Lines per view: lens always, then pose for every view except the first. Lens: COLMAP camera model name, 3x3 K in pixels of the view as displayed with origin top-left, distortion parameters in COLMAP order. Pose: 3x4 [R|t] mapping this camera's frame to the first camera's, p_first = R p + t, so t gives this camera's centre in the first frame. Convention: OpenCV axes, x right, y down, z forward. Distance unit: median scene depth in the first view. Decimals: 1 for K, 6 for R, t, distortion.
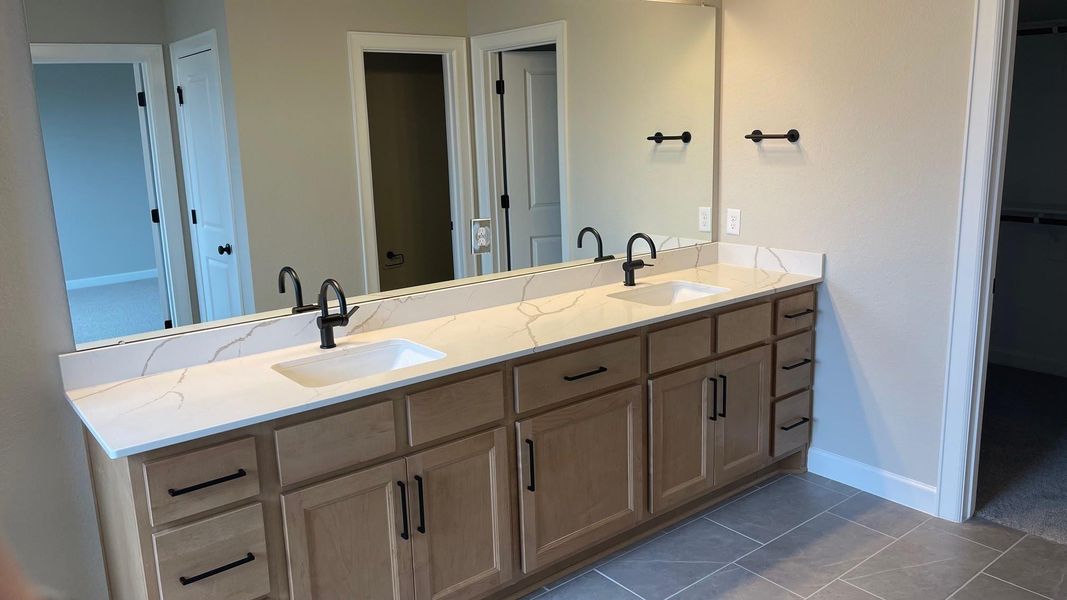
lens RADIAL K [[804.0, 0, 533.5], [0, 804.0, 300.0], [0, 0, 1]] dist [0.071230, -0.001655]
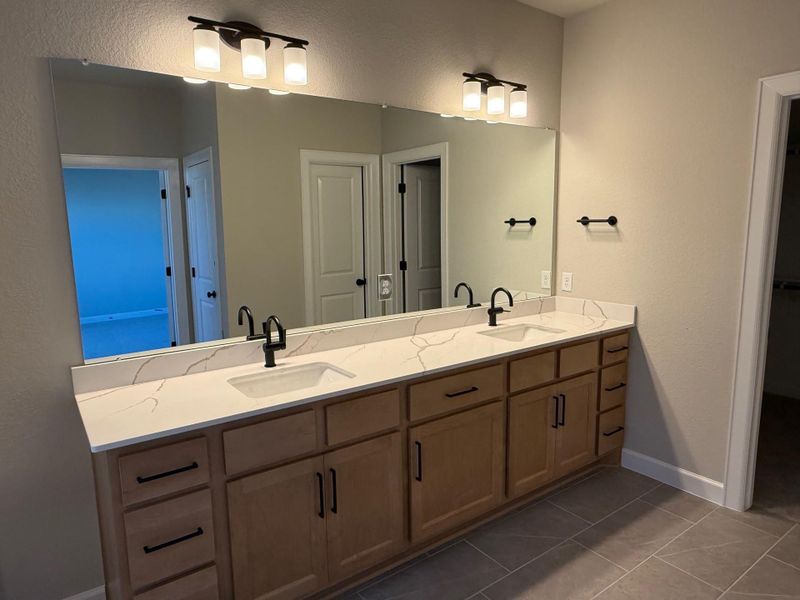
lens RADIAL K [[519.4, 0, 400.0], [0, 519.4, 300.0], [0, 0, 1]] dist [0.003568, 0.000405]
pose [[0.999092, 0.022730, -0.036022, -0.008187], [-0.024956, 0.997727, -0.062589, -0.002749], [0.034518, 0.063431, 0.997389, 0.119227]]
